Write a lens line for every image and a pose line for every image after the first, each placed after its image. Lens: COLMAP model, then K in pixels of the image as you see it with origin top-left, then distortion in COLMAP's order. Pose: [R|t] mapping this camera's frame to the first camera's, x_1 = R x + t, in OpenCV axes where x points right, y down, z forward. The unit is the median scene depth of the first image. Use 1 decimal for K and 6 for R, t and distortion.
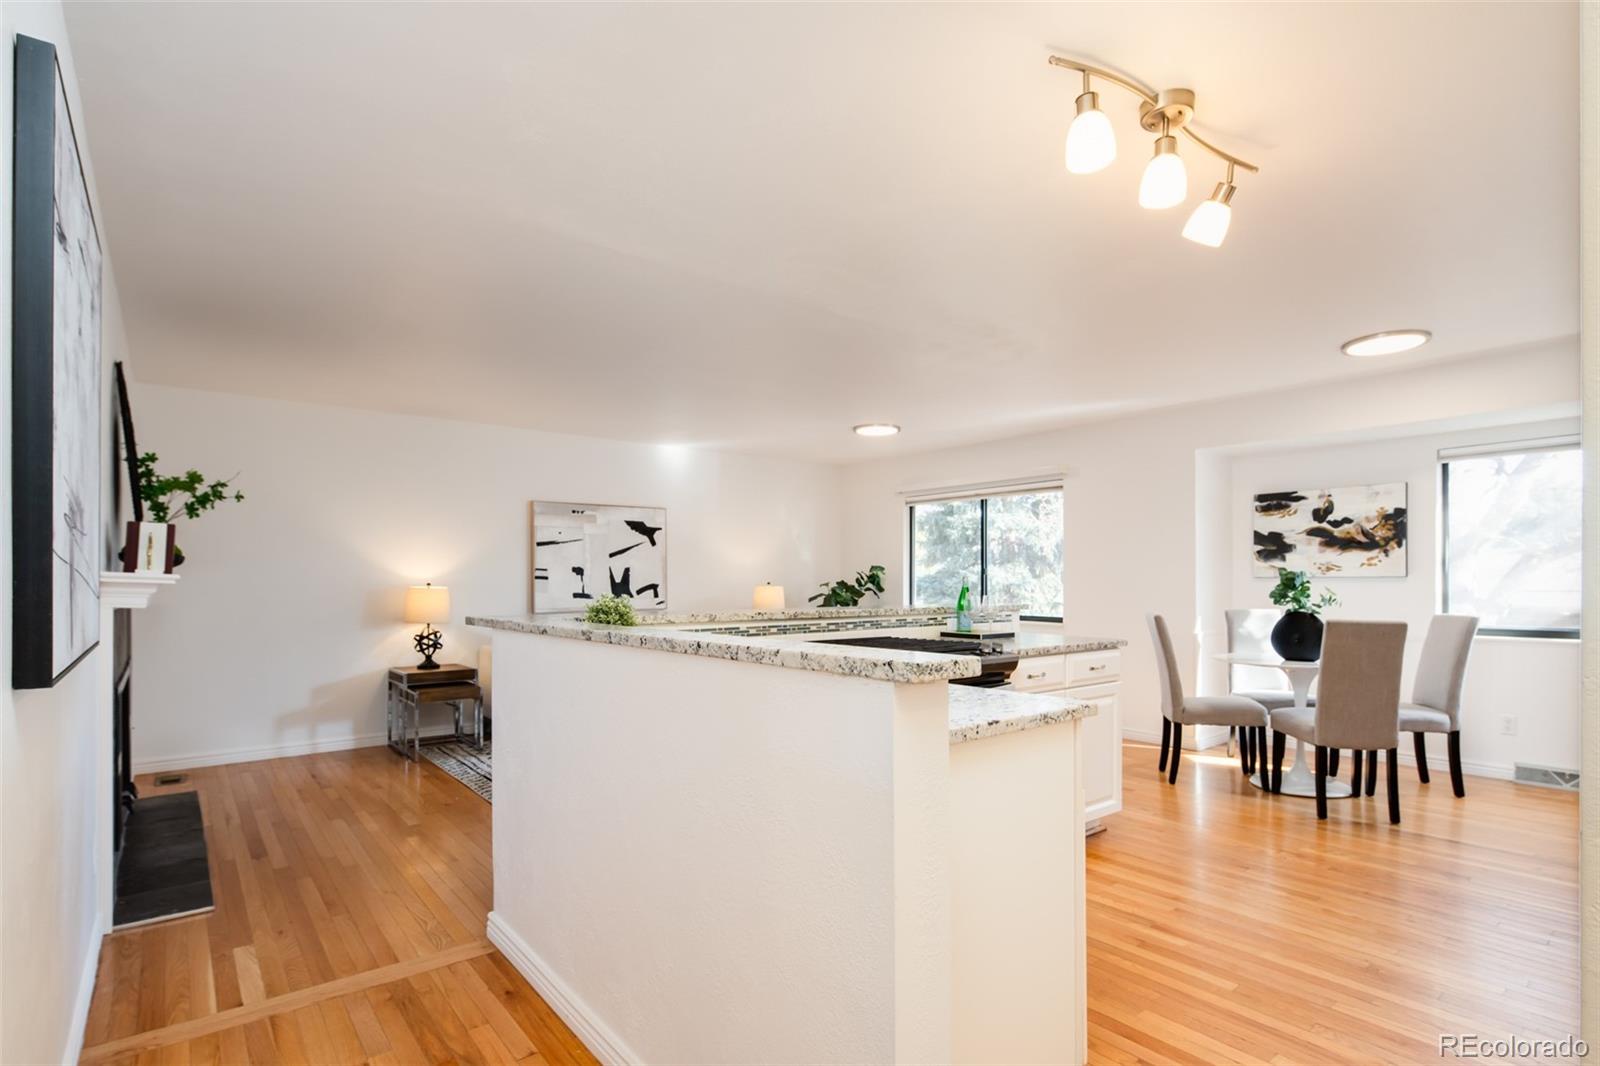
lens RADIAL K [[782.8, 0, 799.9], [0, 782.8, 593.8], [0, 0, 1]] dist [0.005791, -0.006293]
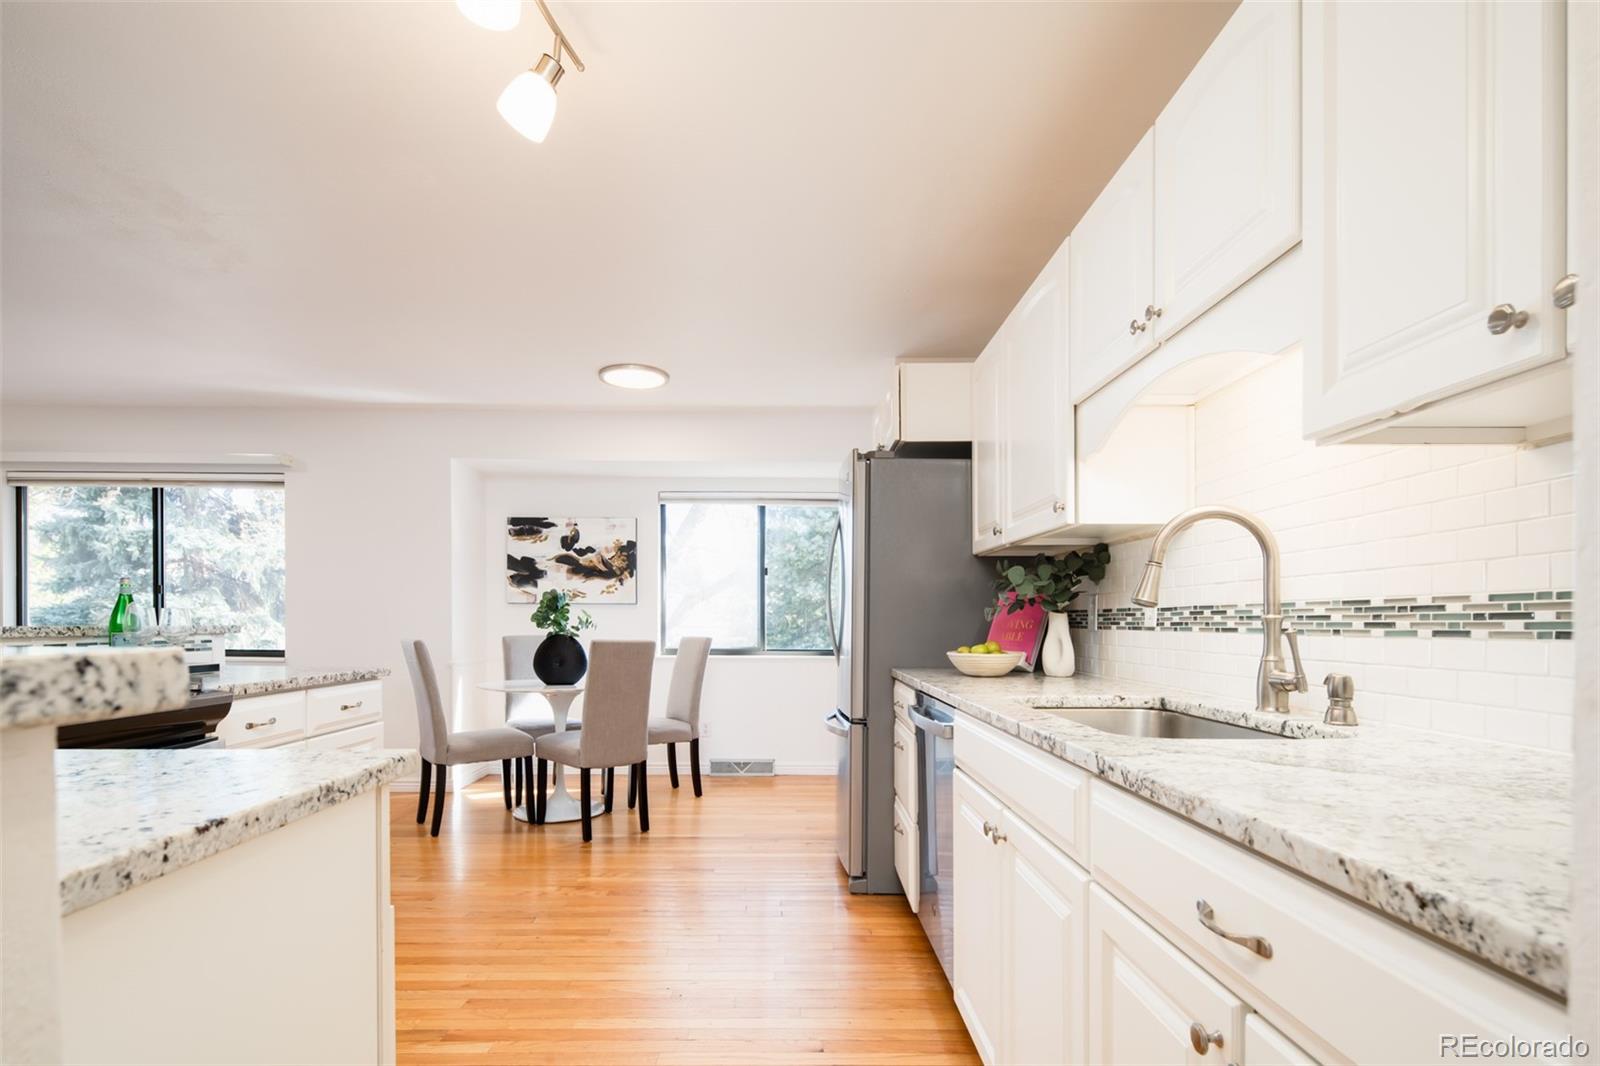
lens RADIAL K [[788.2, 0, 791.5], [0, 788.2, 629.1], [0, 0, 1]] dist [-0.000978, -0.000506]
pose [[0.613643, -0.001289, 0.789582, 0.028358], [0.005414, 0.999982, -0.002575, 0.016638], [-0.789565, 0.005855, 0.613639, 0.134792]]
